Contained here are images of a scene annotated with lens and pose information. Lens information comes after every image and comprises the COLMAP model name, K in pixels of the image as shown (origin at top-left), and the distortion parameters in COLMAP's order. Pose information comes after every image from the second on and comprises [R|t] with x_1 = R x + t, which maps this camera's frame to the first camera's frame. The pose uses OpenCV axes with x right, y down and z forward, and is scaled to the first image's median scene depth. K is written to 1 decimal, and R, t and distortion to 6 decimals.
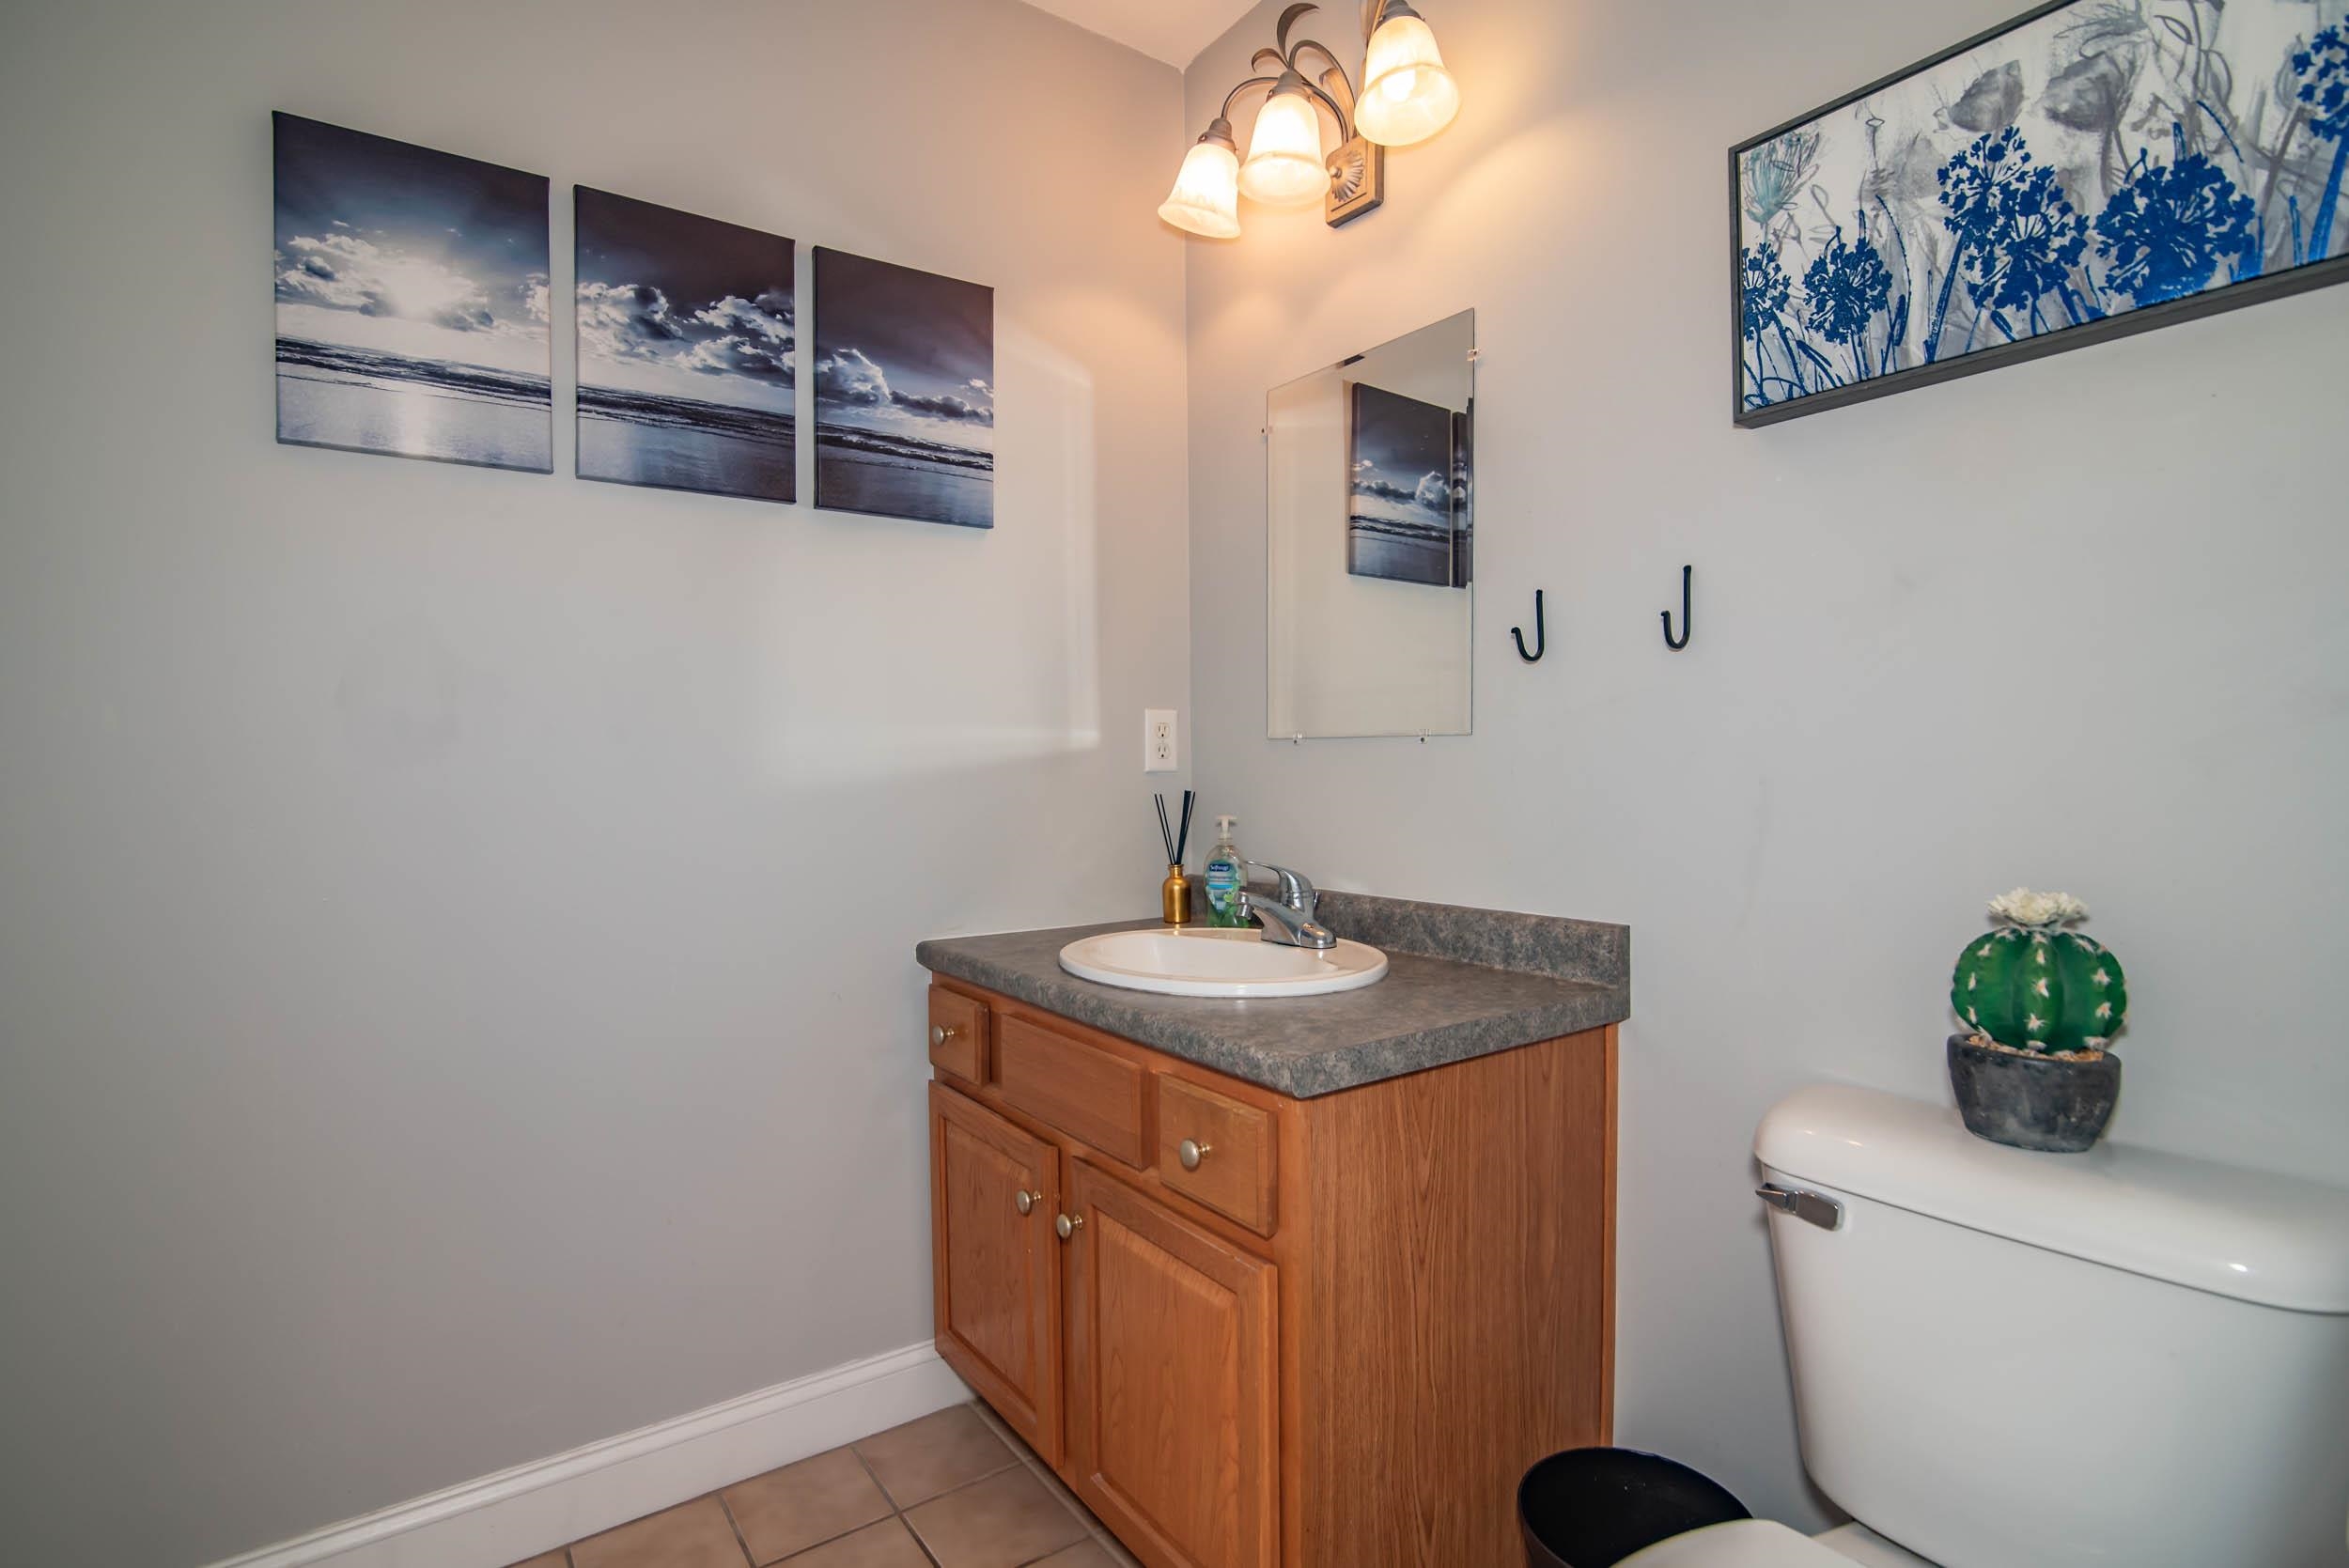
lens RADIAL K [[1101.2, 0, 1169.2], [0, 1101.2, 791.5], [0, 0, 1]] dist [-0.021965, 0.001652]
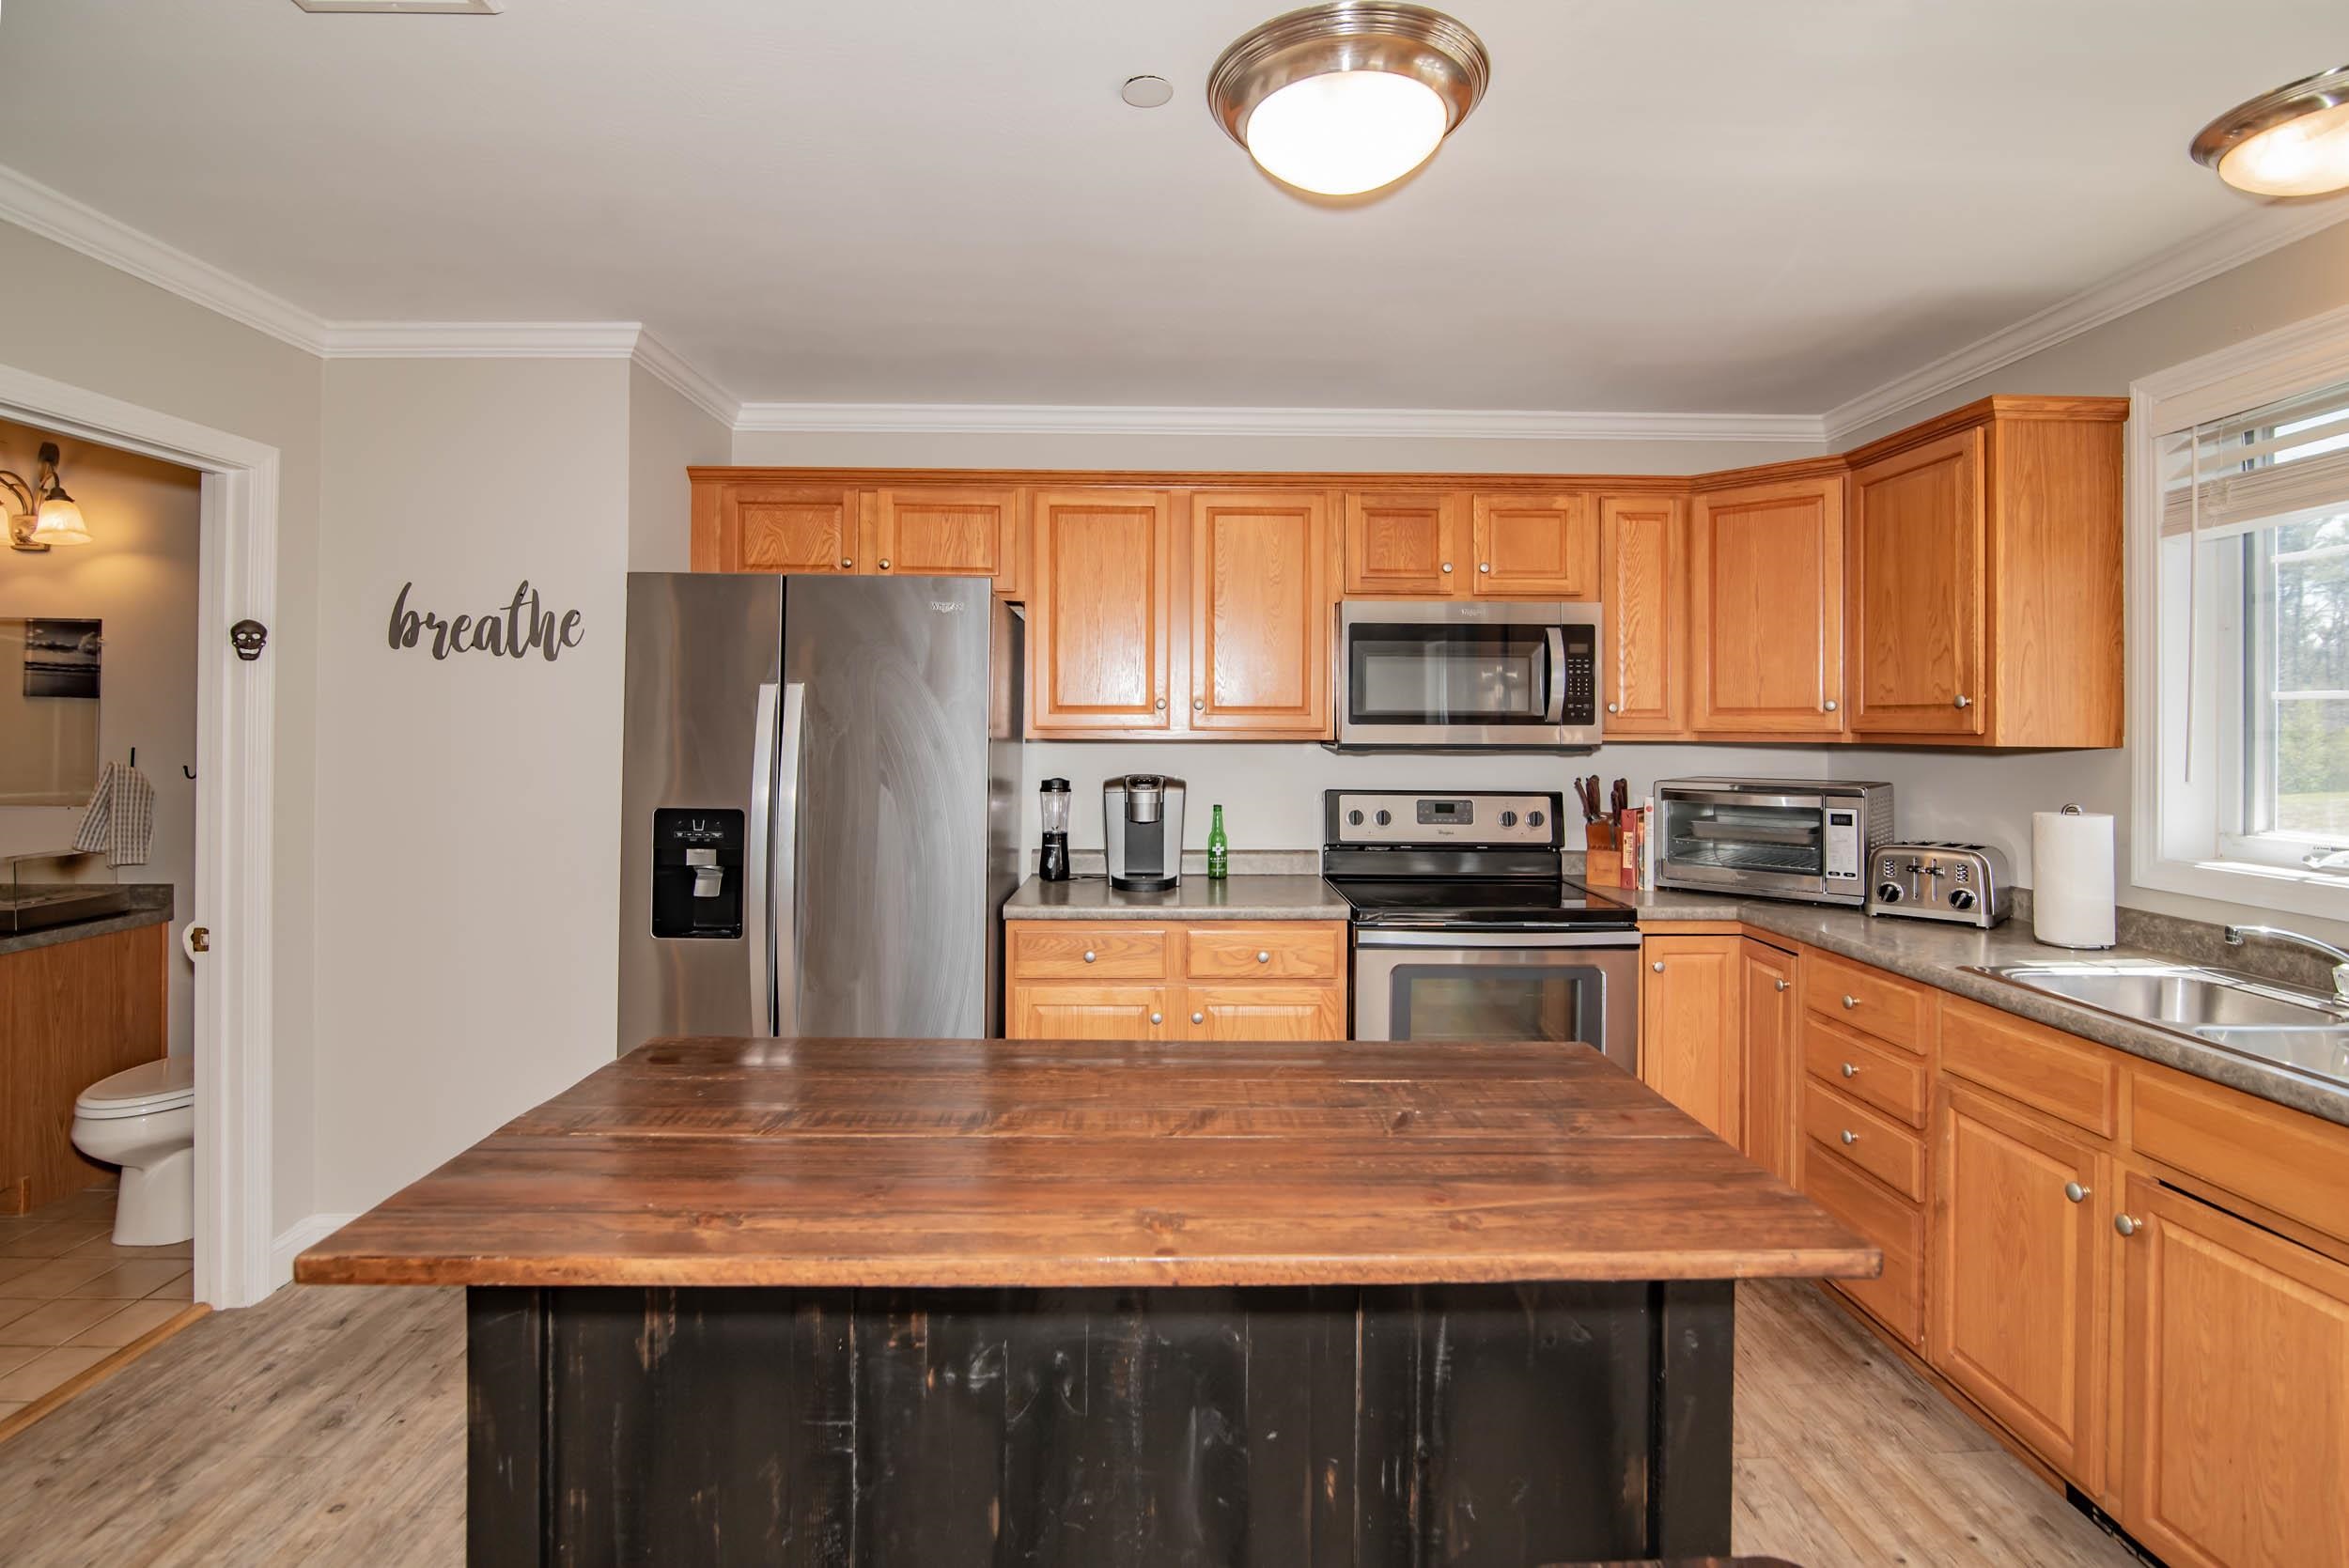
lens RADIAL K [[1109.8, 0, 1180.4], [0, 1109.8, 720.1], [0, 0, 1]] dist [-0.012634, -0.000202]
pose [[0.560507, 0.014406, 0.828024, -0.312478], [0.005279, 0.999766, -0.020967, -0.154352], [-0.828133, 0.016124, 0.560300, -1.914792]]
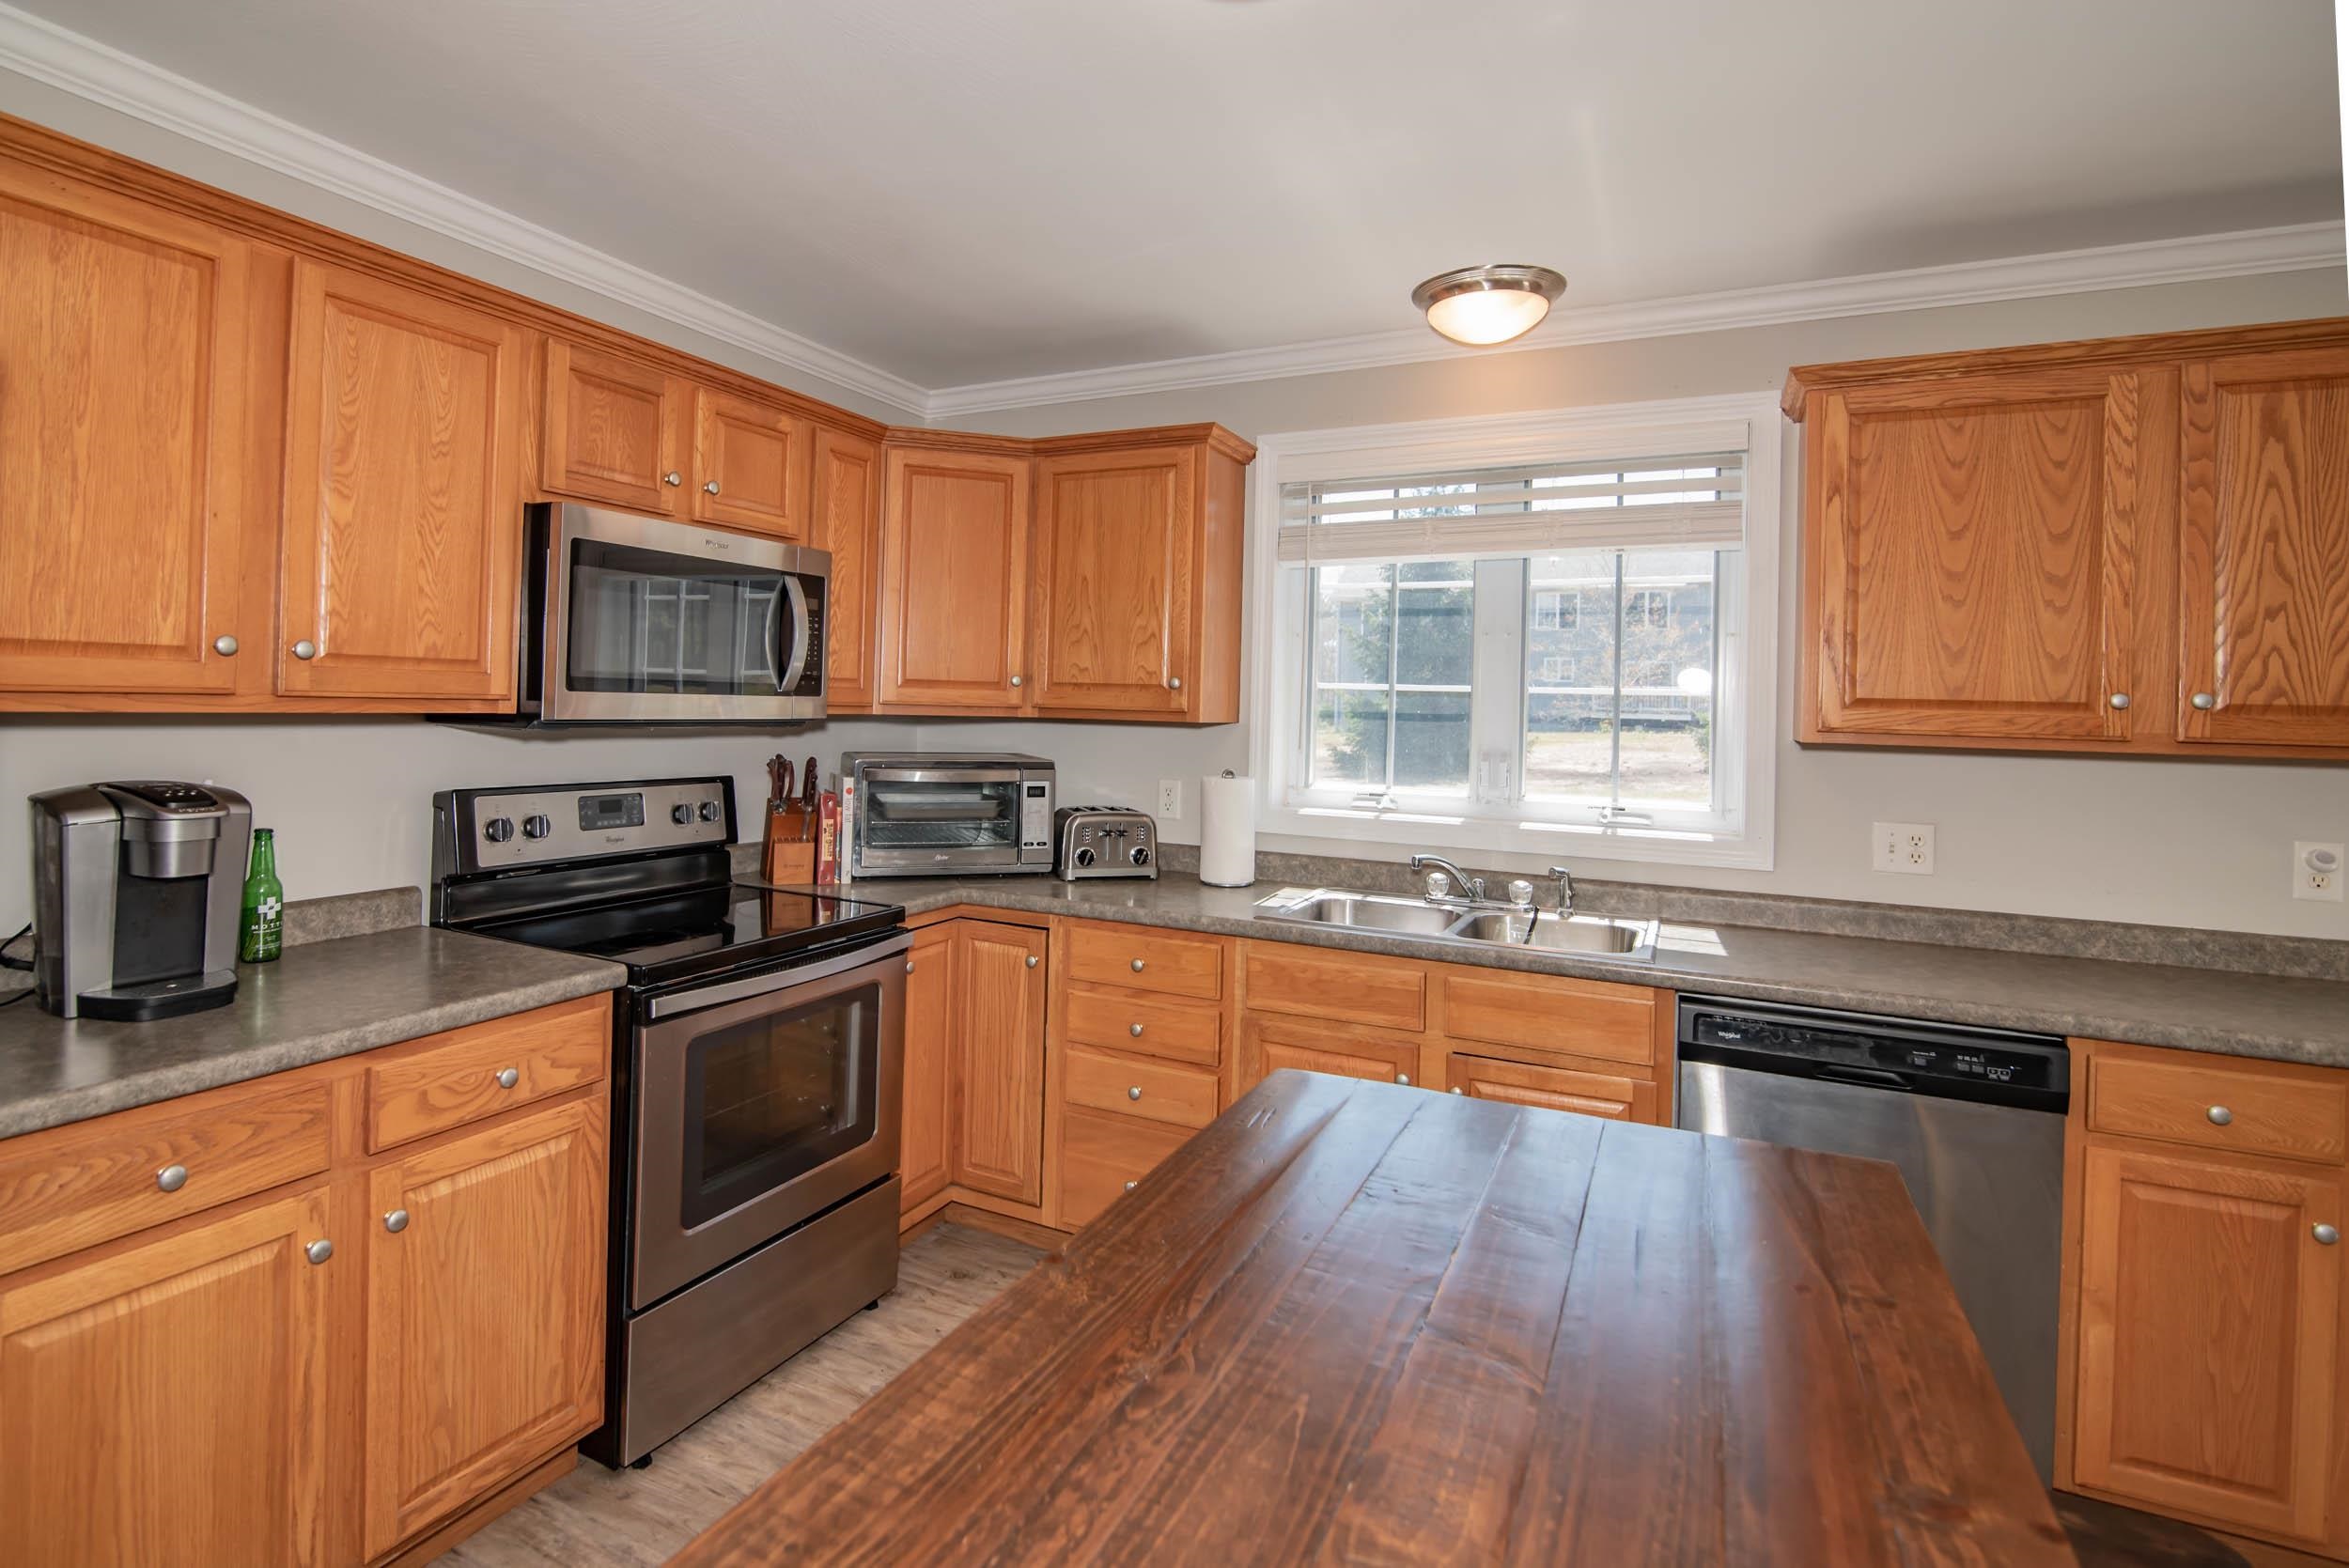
lens RADIAL K [[1150.4, 0, 1103.8], [0, 1150.4, 692.3], [0, 0, 1]] dist [-0.016454, 0.000687]
pose [[-0.463206, 0.004804, 0.886238, -0.020690], [-0.005659, 0.999949, -0.008379, -0.174838], [-0.886232, -0.008897, -0.463155, -1.071292]]
